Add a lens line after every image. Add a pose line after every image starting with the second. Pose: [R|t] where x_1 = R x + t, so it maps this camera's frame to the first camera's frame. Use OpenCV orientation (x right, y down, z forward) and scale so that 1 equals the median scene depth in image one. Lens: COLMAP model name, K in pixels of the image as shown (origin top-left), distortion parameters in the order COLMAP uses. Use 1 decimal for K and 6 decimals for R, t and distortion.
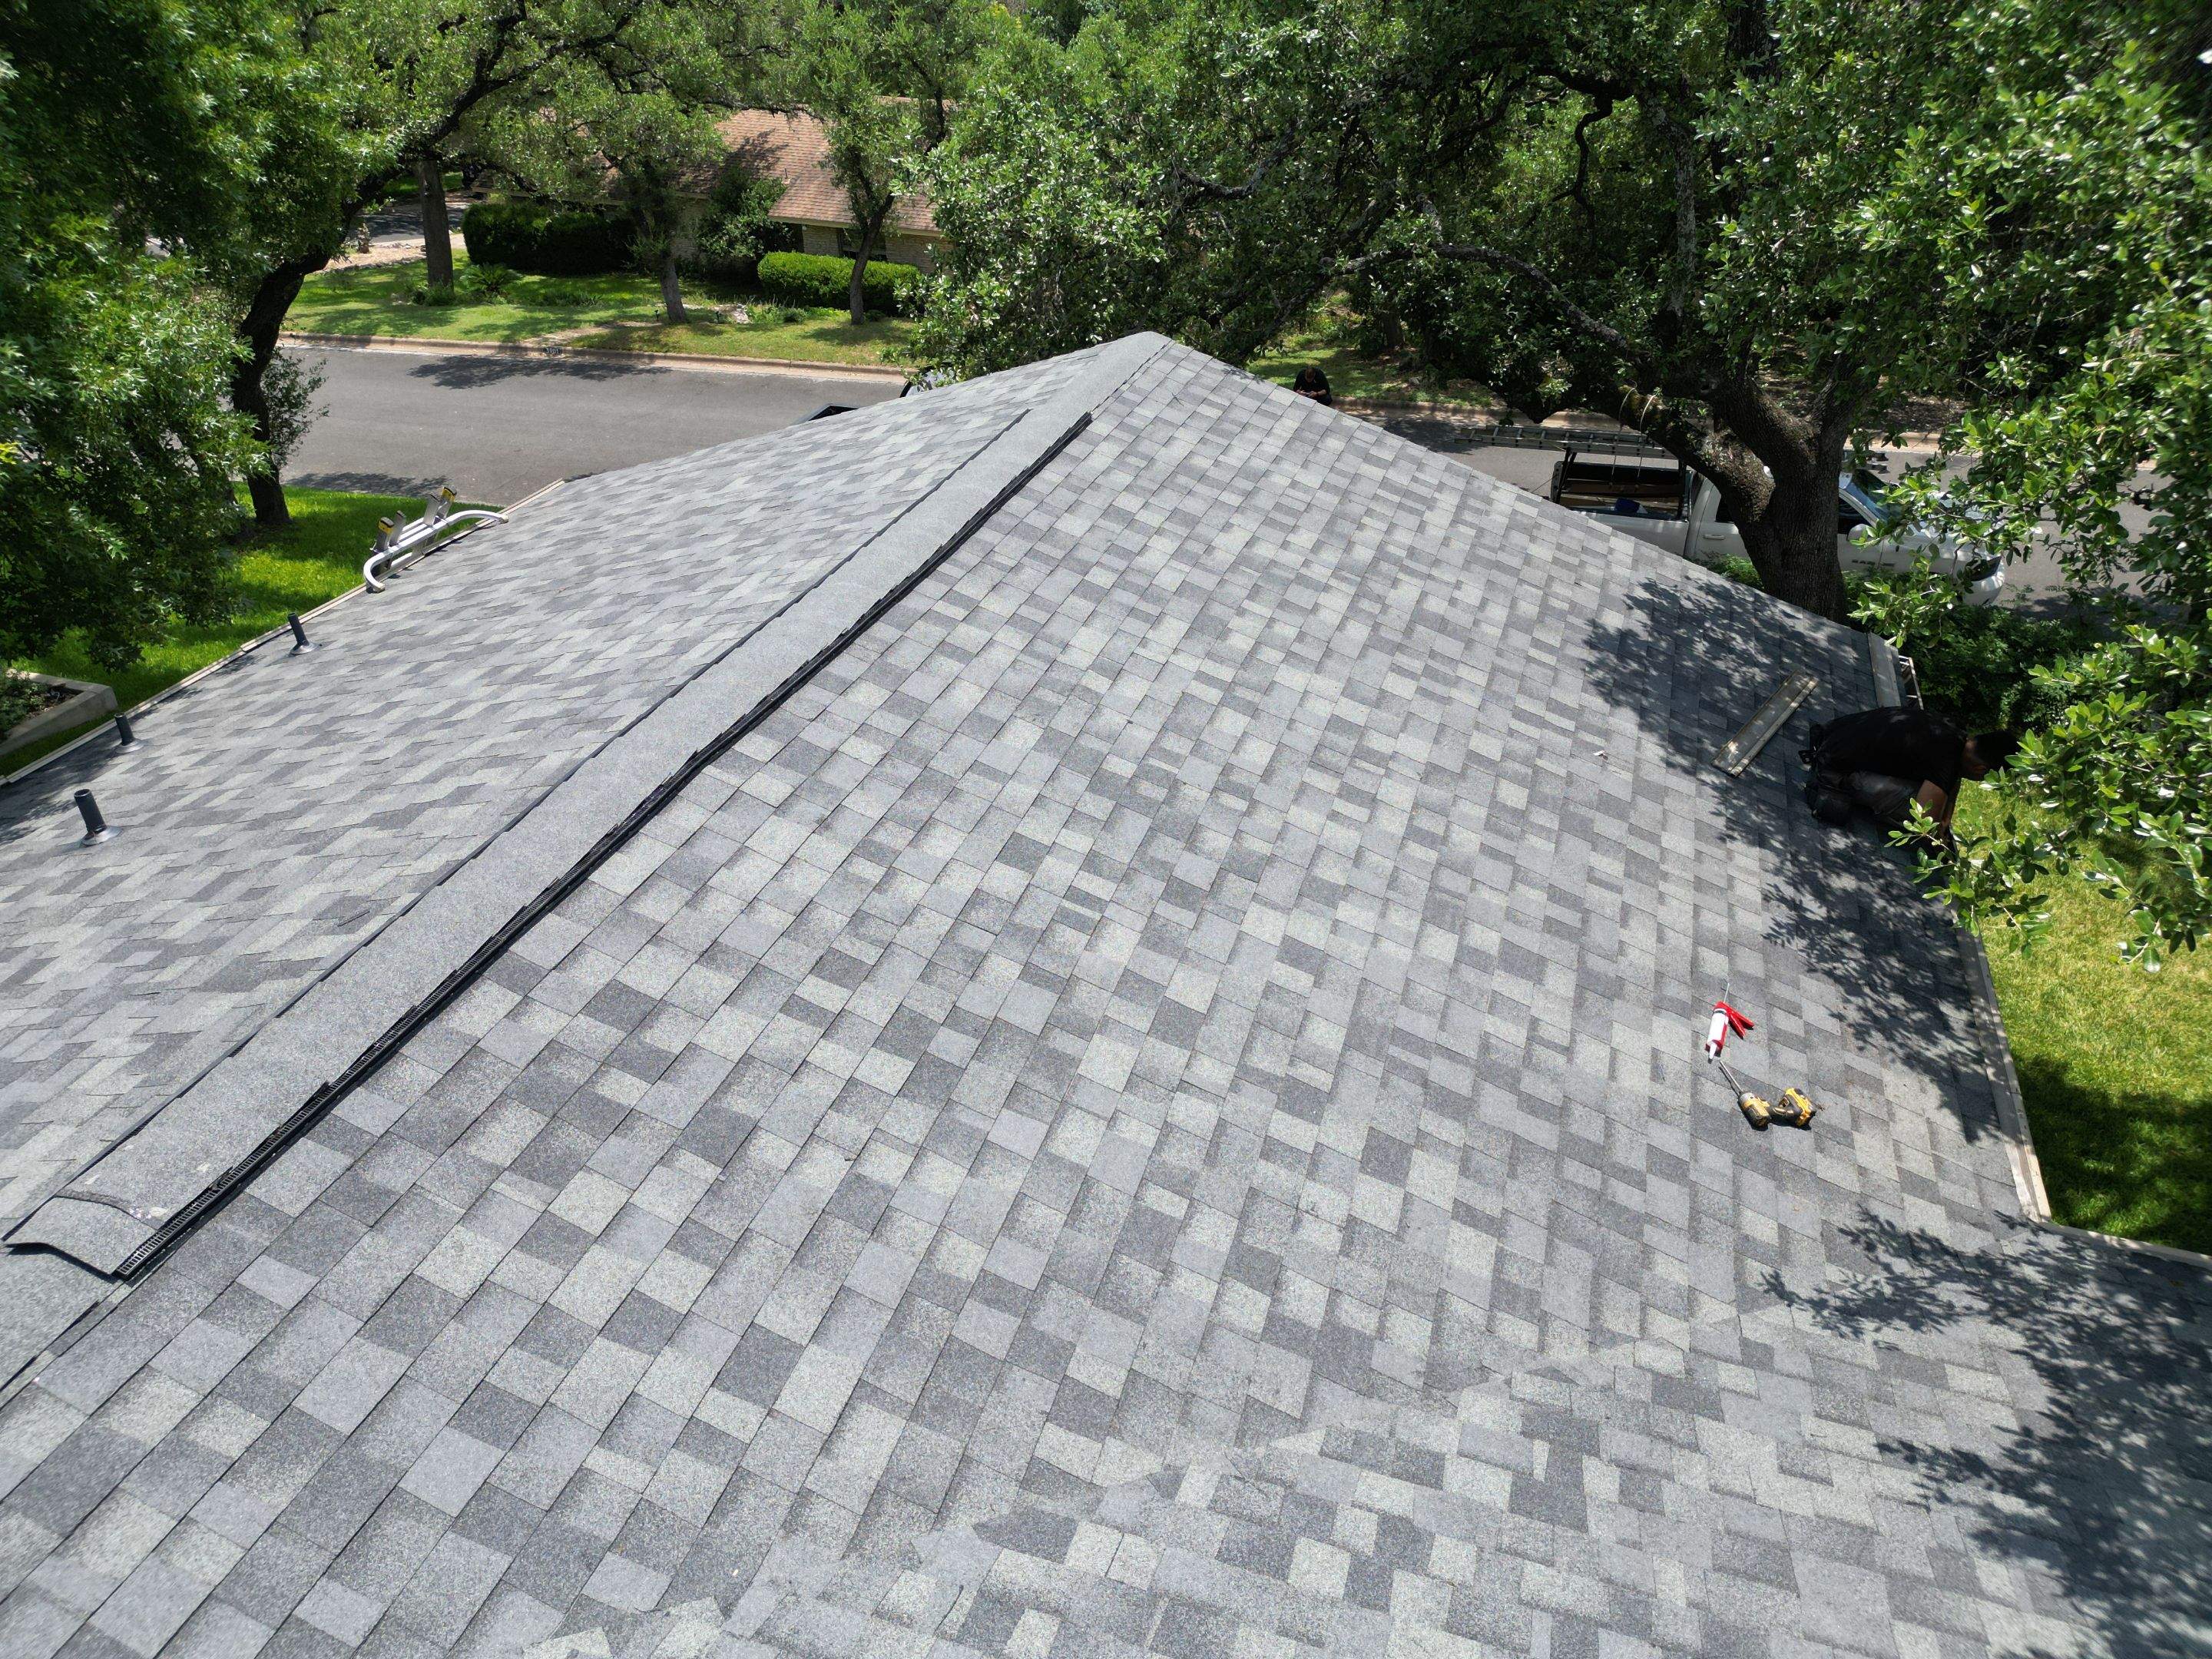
lens RADIAL K [[1541.1, 0, 1101.3], [0, 1541.1, 828.1], [0, 0, 1]] dist [0.076216, -0.074130]
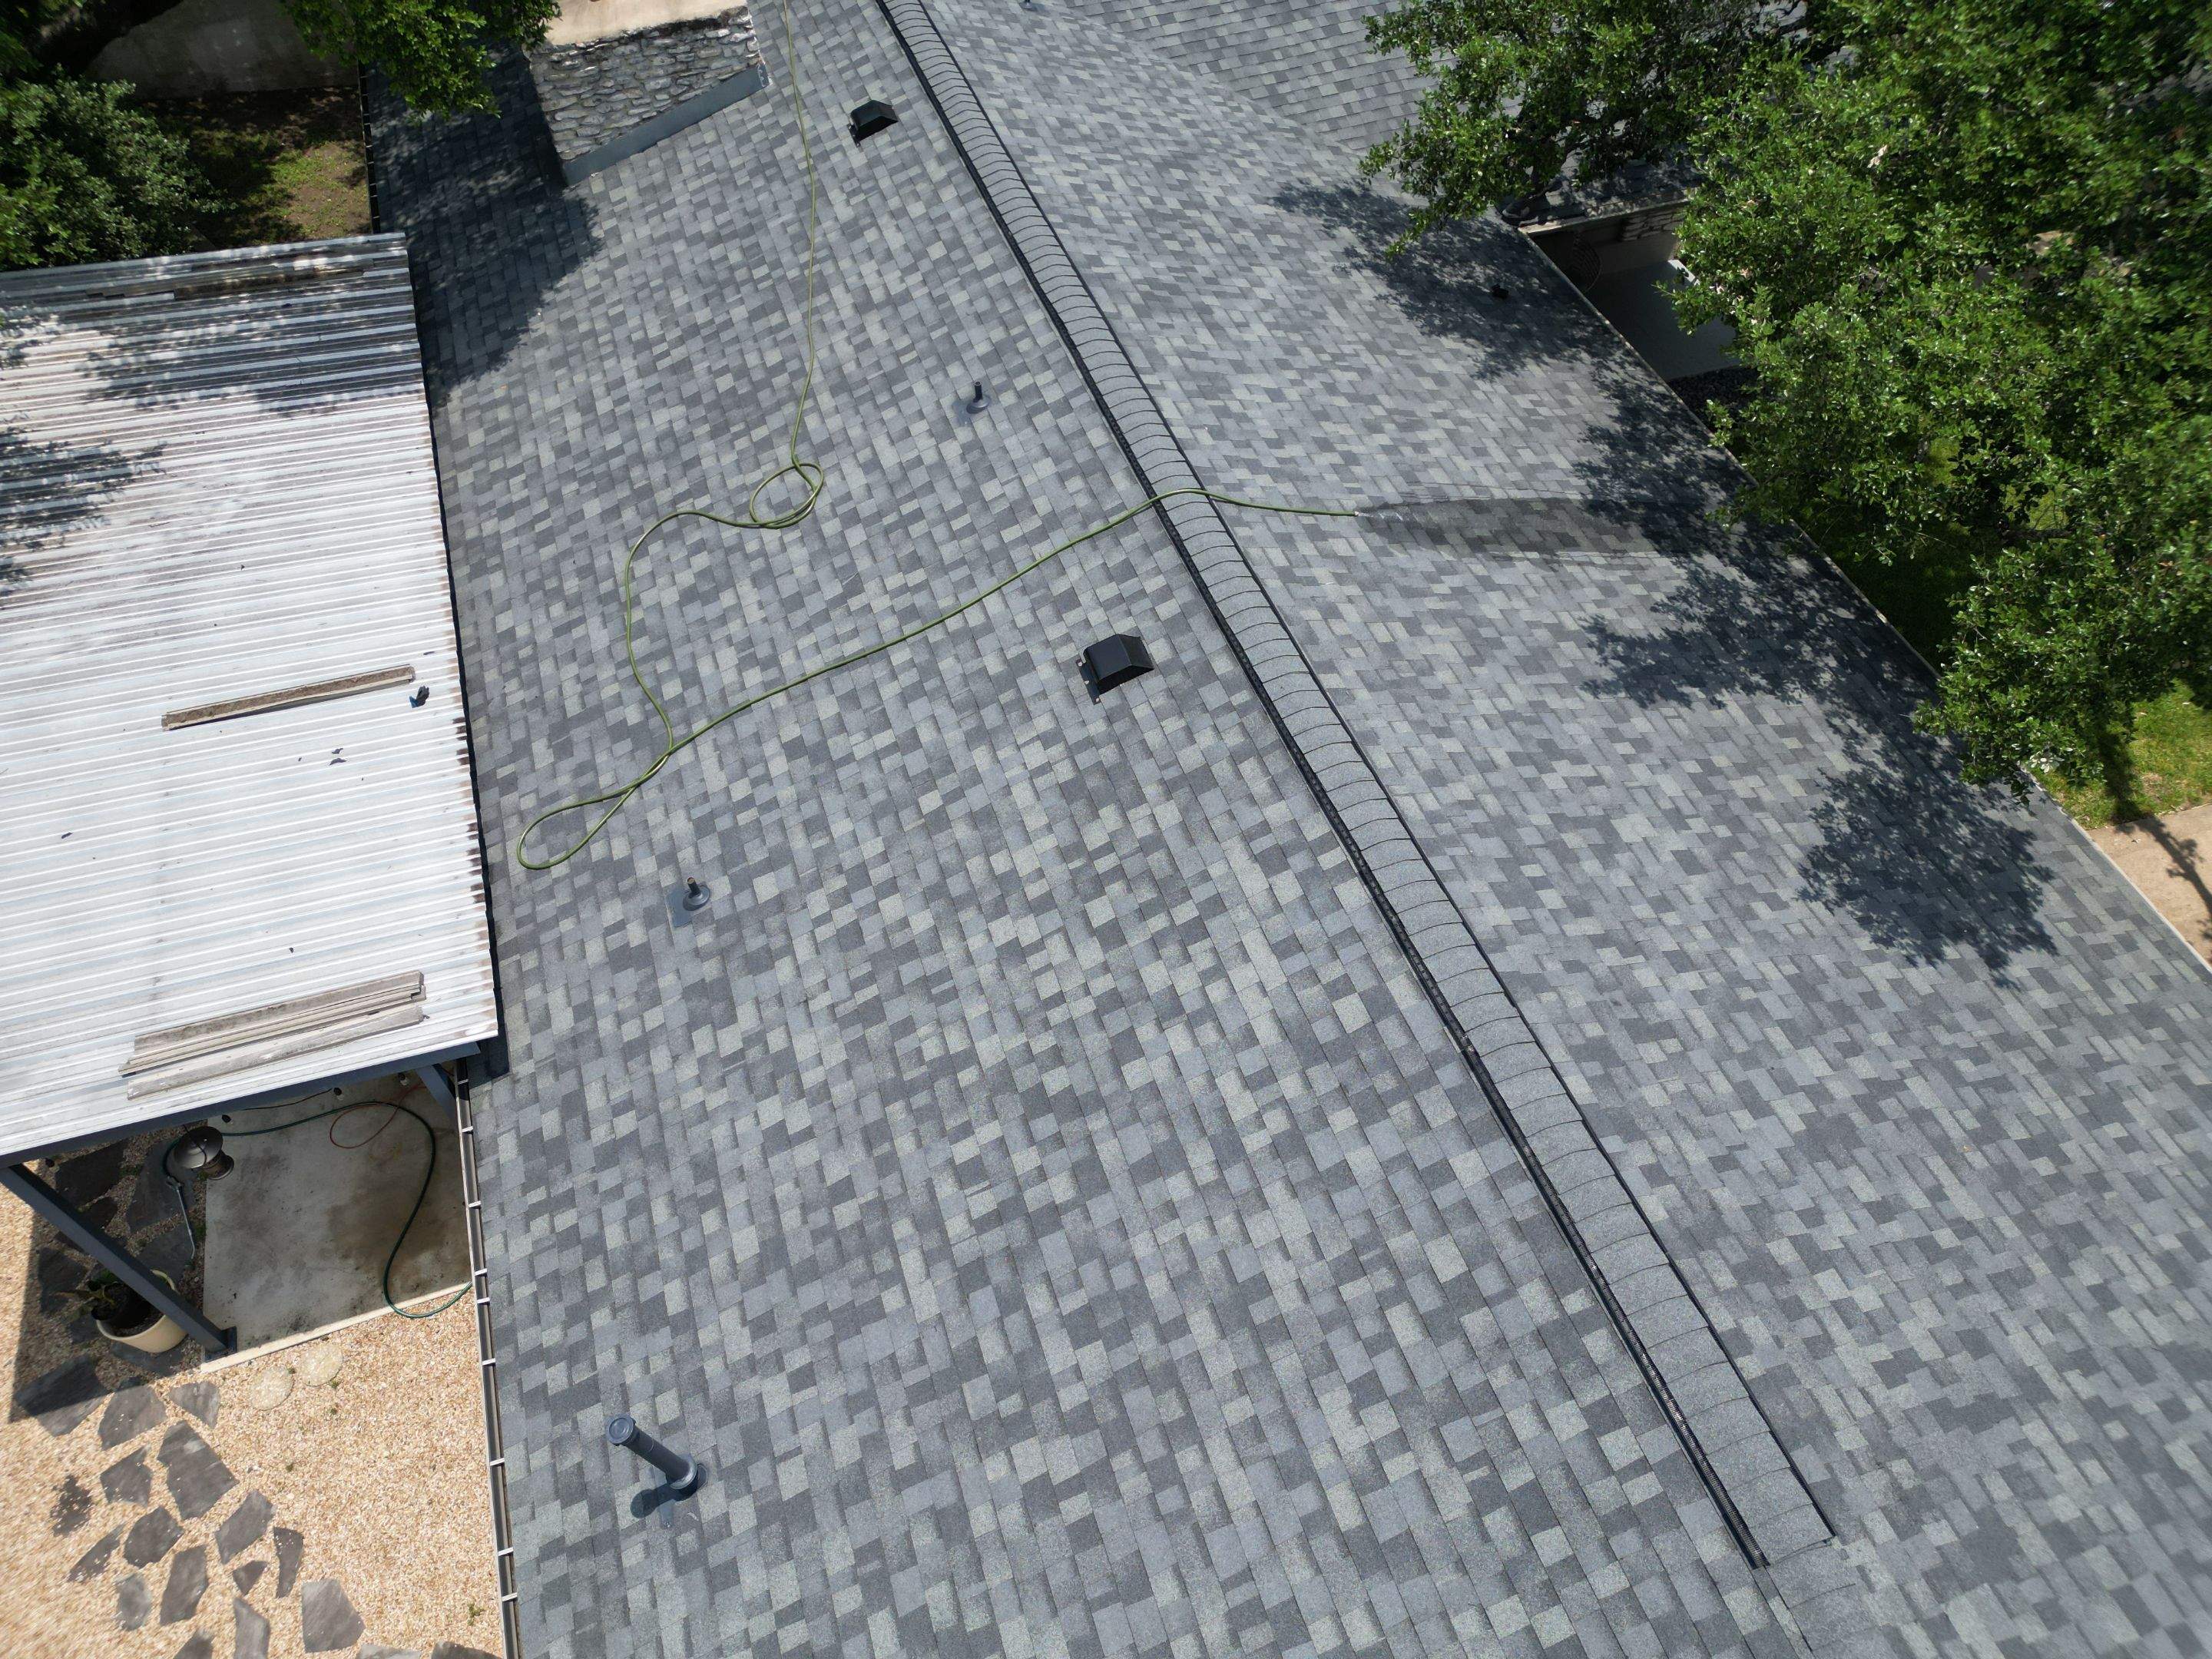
lens RADIAL K [[1541.1, 0, 1101.3], [0, 1541.1, 828.1], [0, 0, 1]] dist [0.076216, -0.074130]
pose [[0.607045, 0.626184, -0.489275, 2.294244], [-0.419820, 0.775470, 0.471590, 0.072199], [0.674720, -0.080869, 0.733630, -1.807577]]
